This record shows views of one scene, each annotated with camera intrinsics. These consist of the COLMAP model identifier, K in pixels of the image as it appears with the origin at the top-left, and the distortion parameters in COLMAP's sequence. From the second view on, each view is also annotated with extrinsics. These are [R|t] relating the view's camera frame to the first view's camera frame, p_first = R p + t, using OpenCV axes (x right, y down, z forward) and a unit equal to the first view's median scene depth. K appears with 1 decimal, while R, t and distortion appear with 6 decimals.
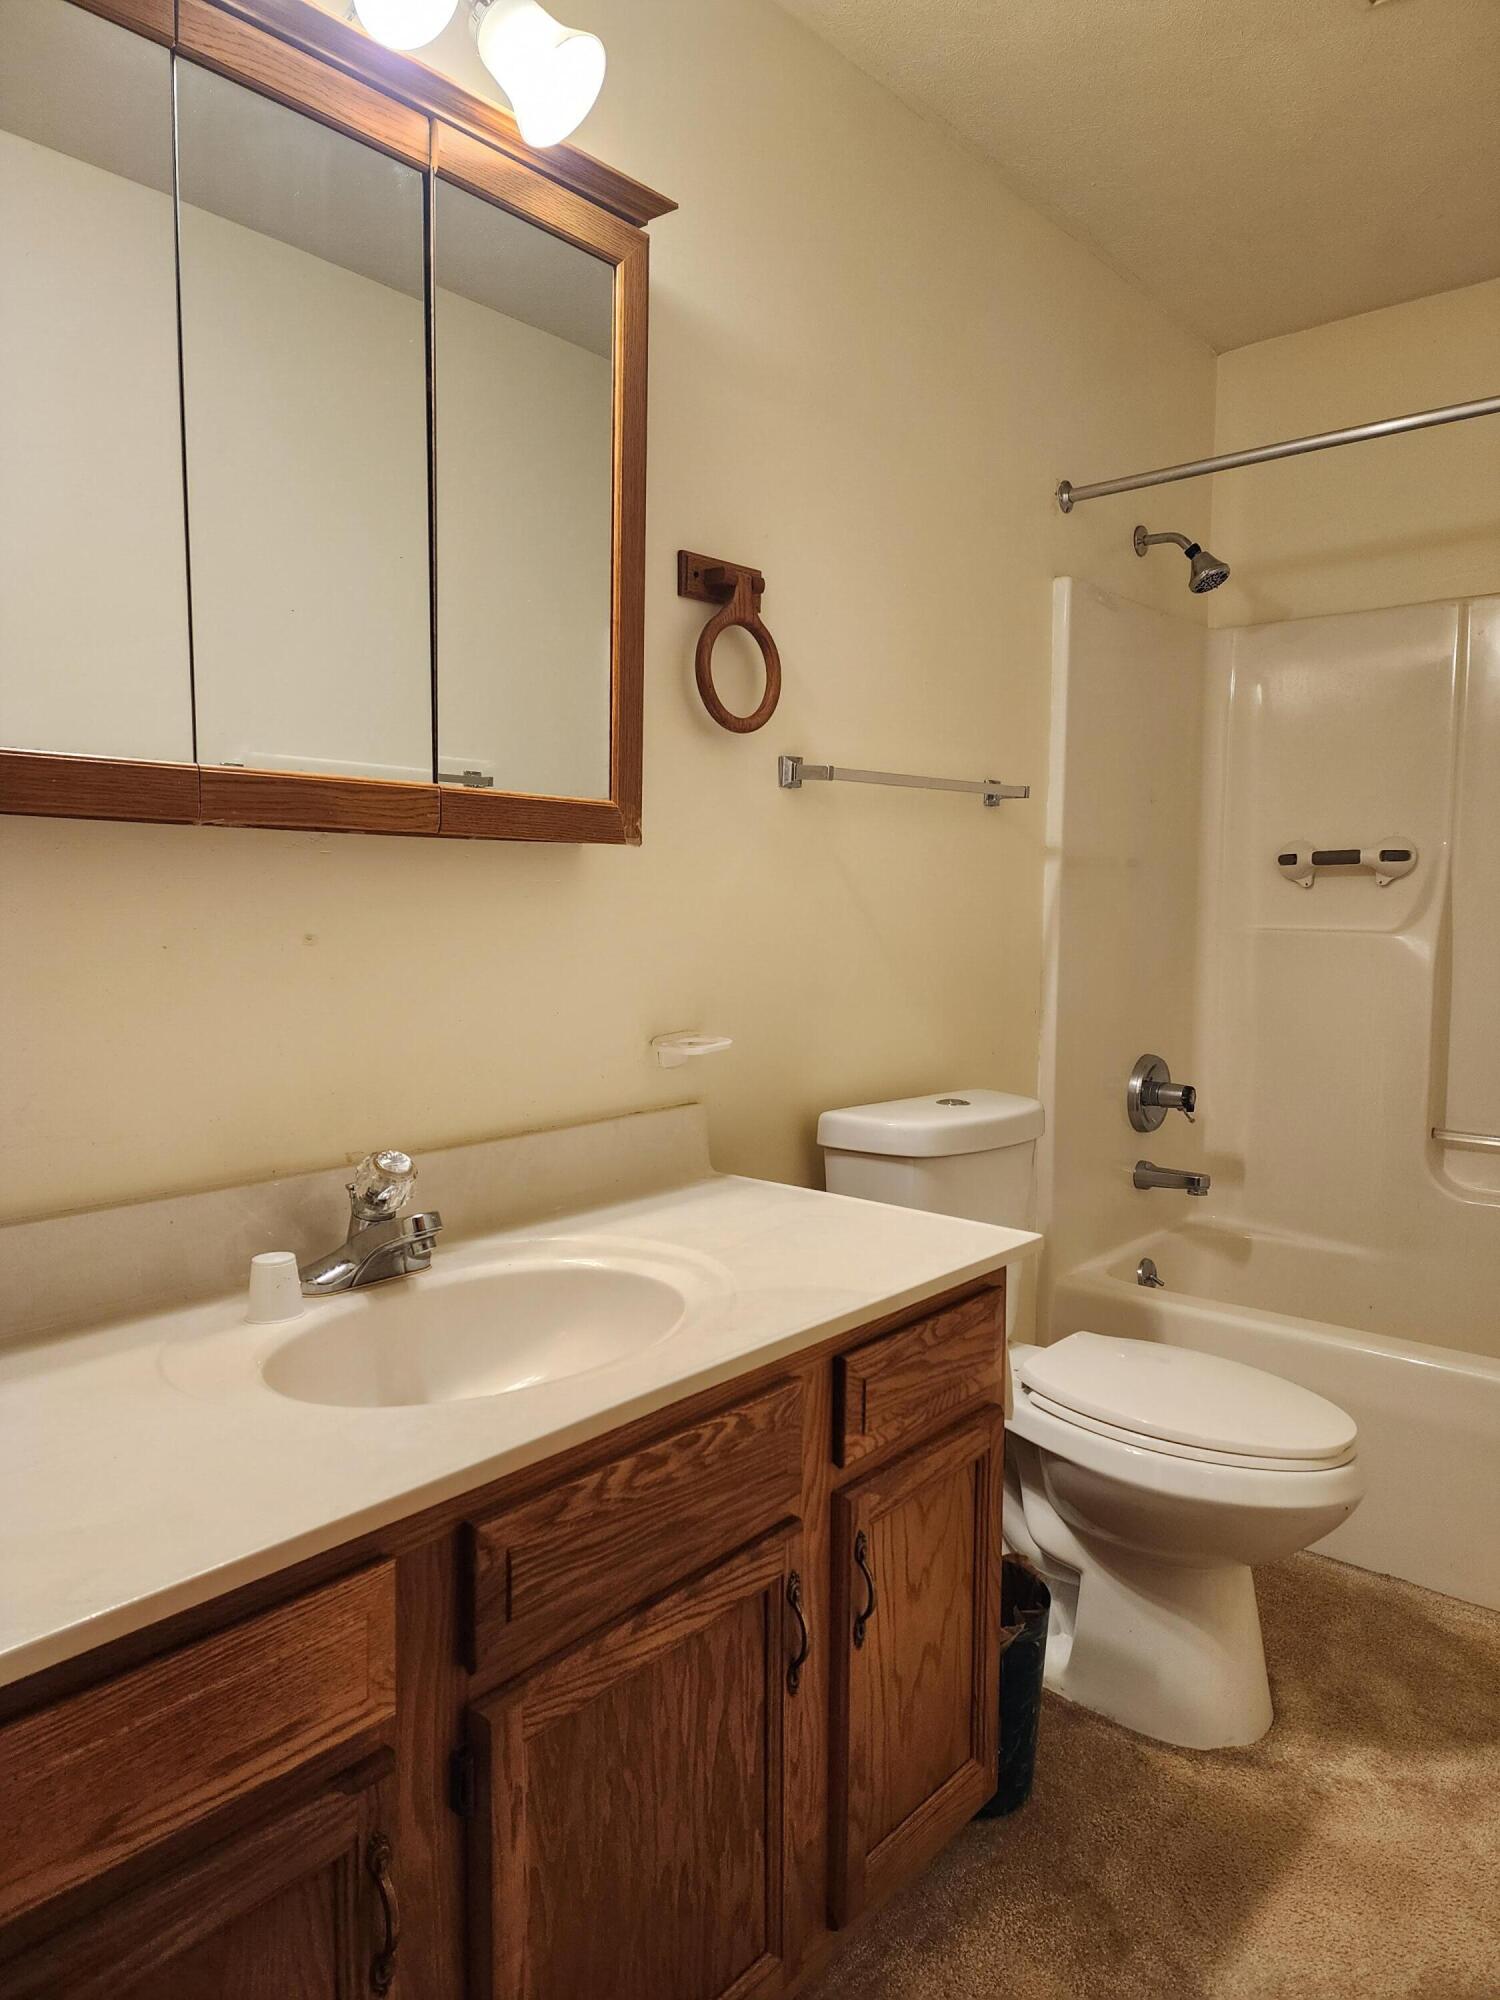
lens RADIAL K [[1351.5, 0, 754.4], [0, 1351.5, 1000.5], [0, 0, 1]] dist [0.058391, -0.036471]
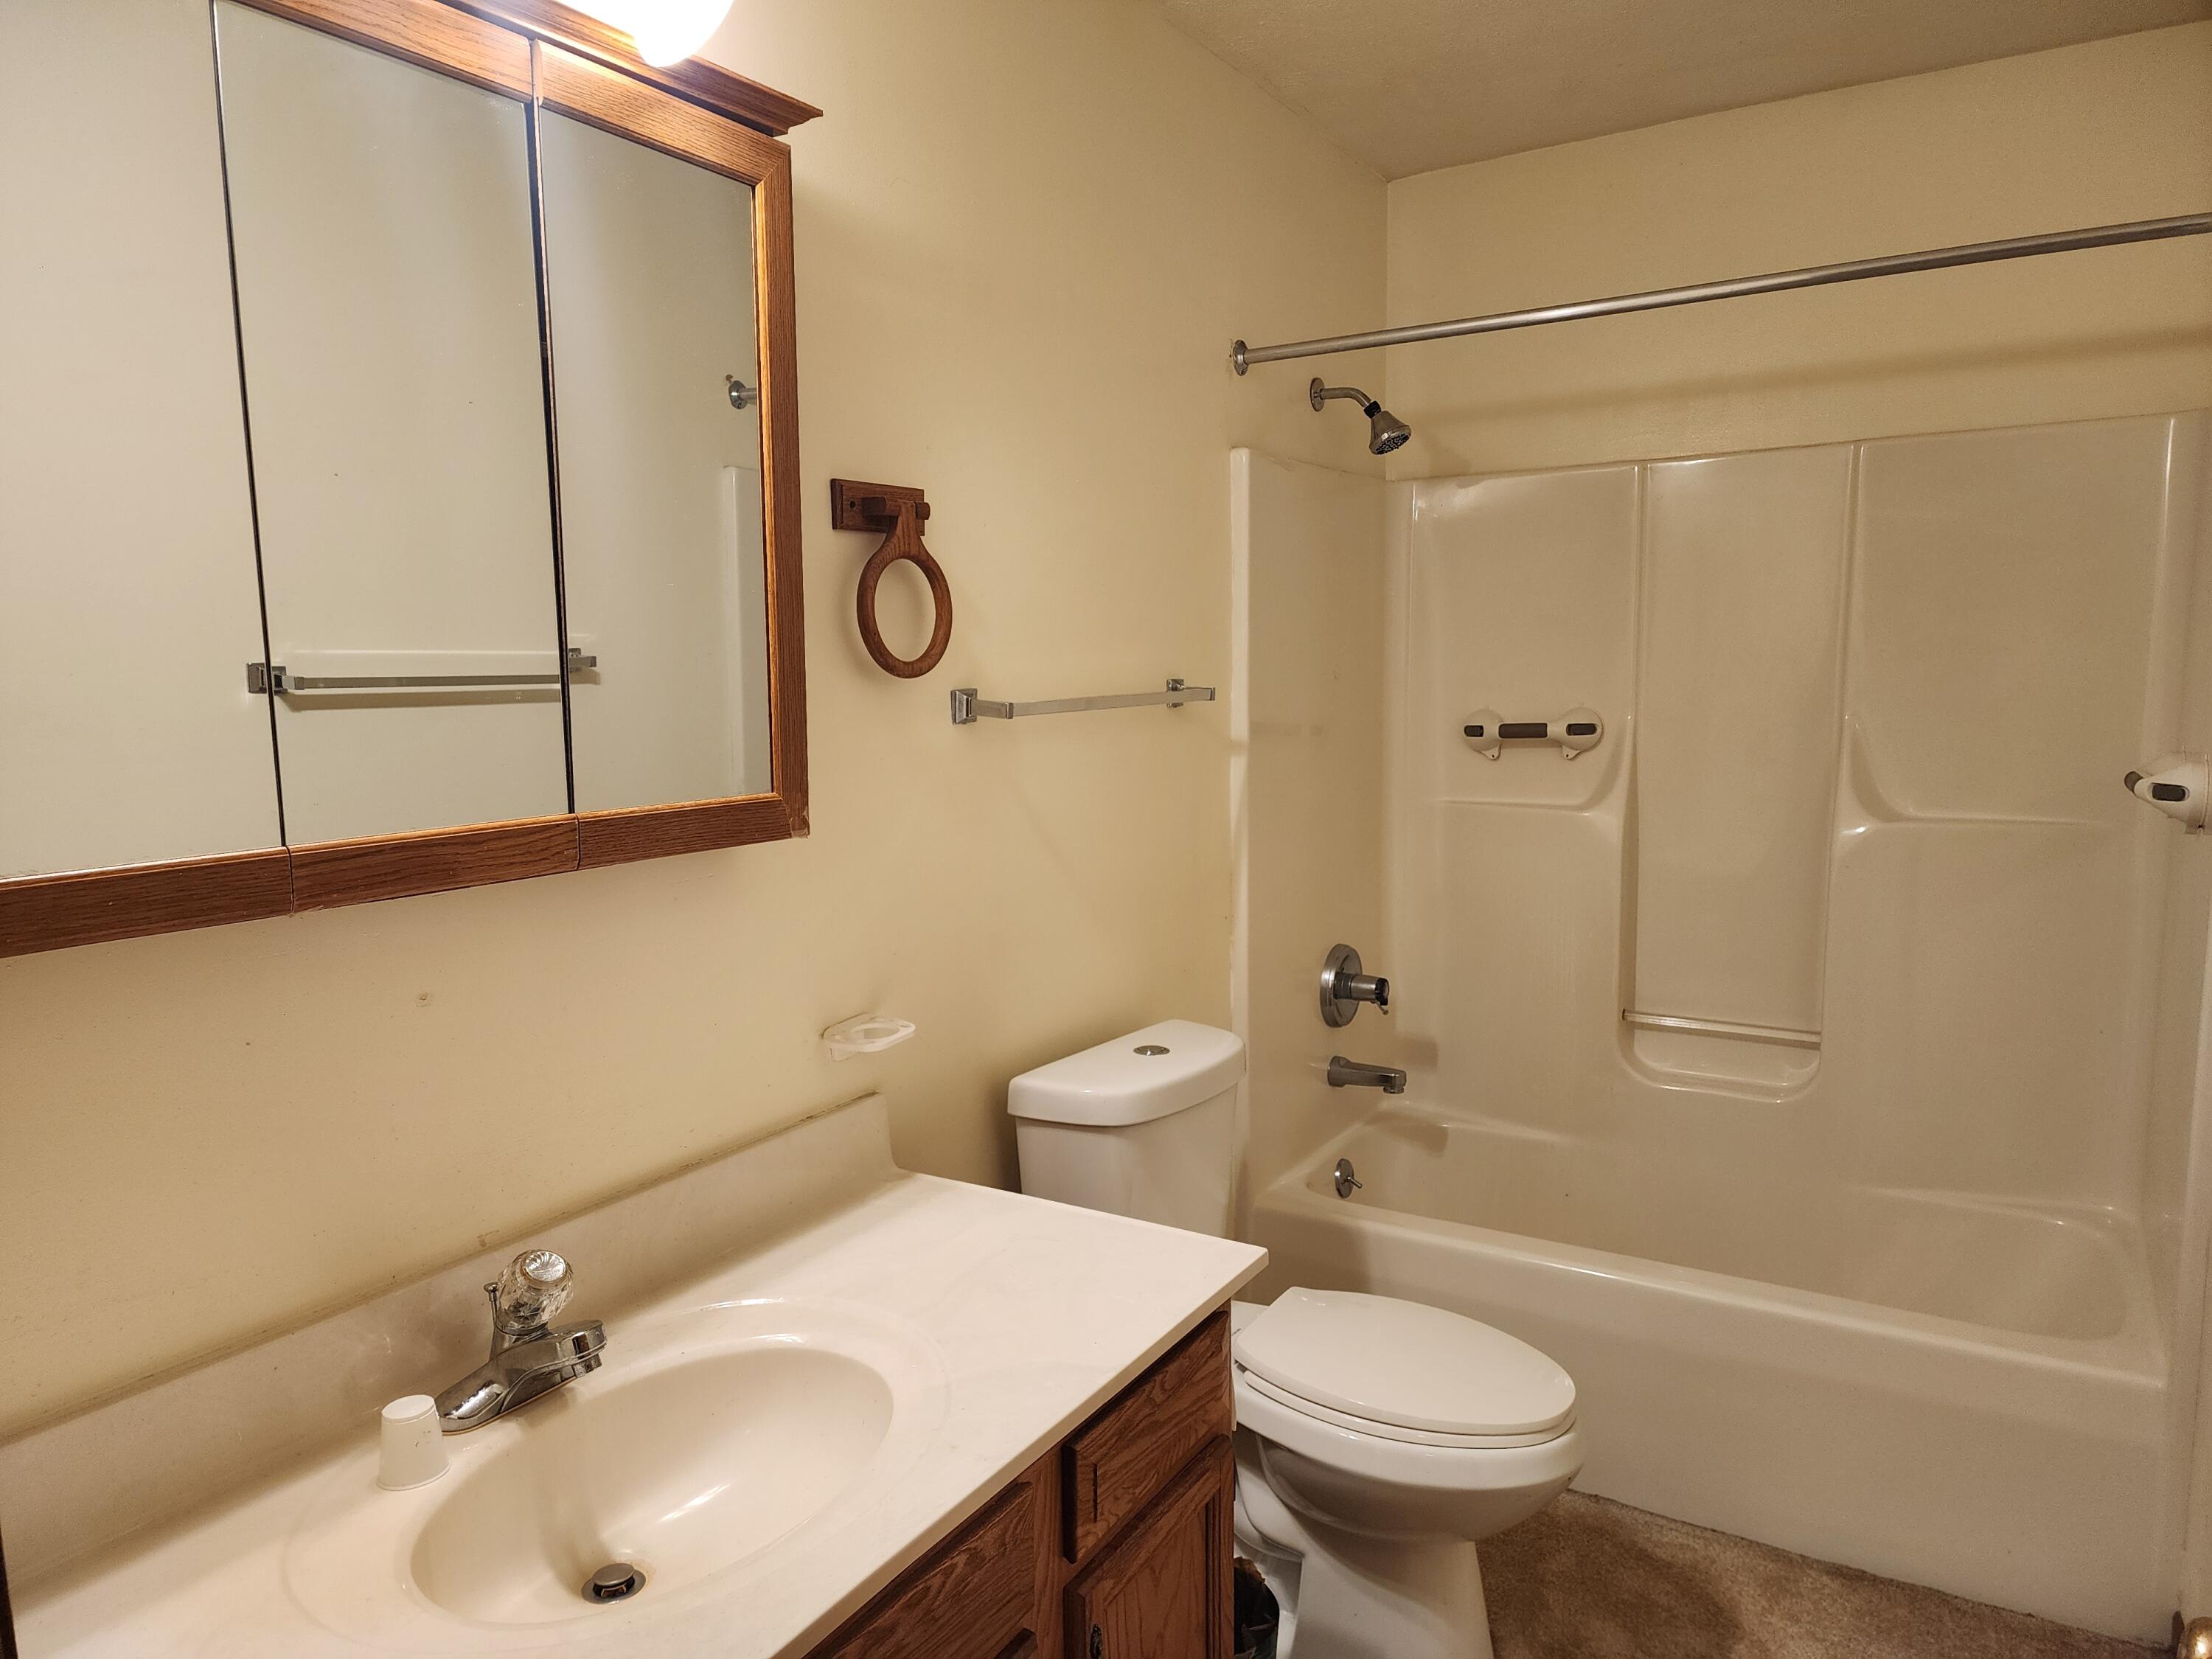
lens RADIAL K [[1494.8, 0, 1103.4], [0, 1494.8, 822.8], [0, 0, 1]] dist [0.058391, -0.036471]
pose [[0.987793, -0.039223, 0.150751, -0.036375], [0.032708, 0.998431, 0.045451, -0.144318], [-0.152297, -0.039965, 0.987526, 0.007338]]
